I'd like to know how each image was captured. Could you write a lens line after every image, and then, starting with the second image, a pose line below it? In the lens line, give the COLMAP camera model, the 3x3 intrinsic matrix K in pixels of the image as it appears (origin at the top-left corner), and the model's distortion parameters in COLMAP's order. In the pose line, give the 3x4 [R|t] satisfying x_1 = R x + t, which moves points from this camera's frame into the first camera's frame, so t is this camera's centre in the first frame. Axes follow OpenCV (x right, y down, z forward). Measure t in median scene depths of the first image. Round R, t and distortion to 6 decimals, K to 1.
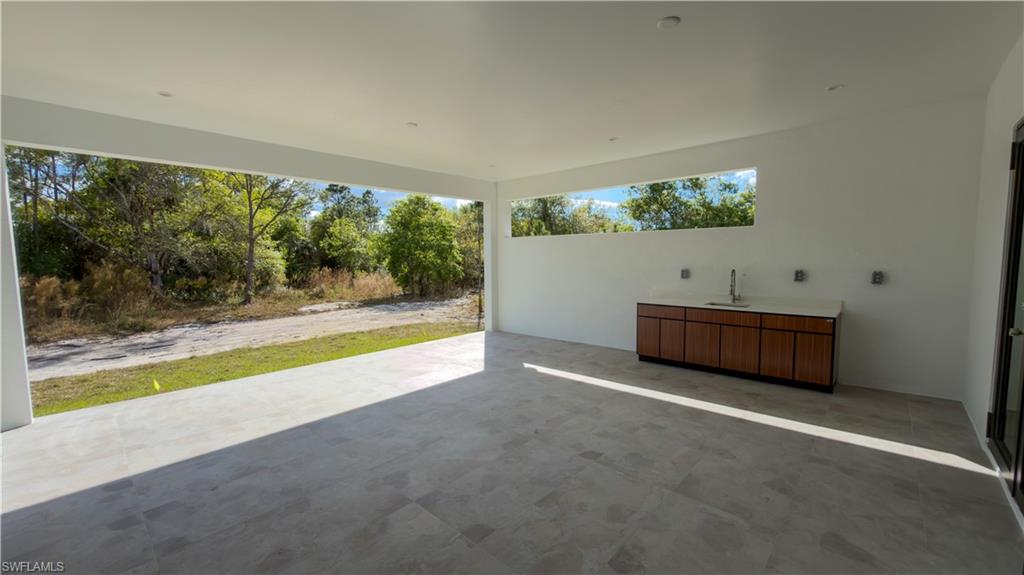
lens RADIAL K [[409.4, 0, 512.0], [0, 409.4, 287.5], [0, 0, 1]] dist [-0.000927, -0.000106]
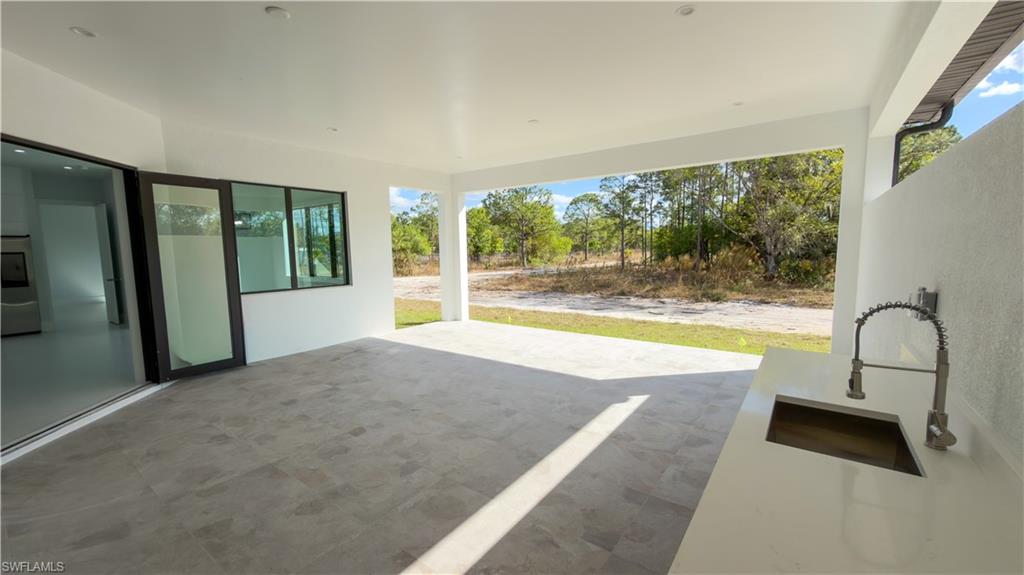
lens RADIAL K [[409.4, 0, 512.0], [0, 409.4, 287.5], [0, 0, 1]] dist [-0.000927, -0.000106]
pose [[0.115781, 0.108047, -0.987381, 1.185760], [-0.063431, 0.992841, 0.101206, -0.098115], [0.991247, 0.050913, 0.121806, 1.171240]]
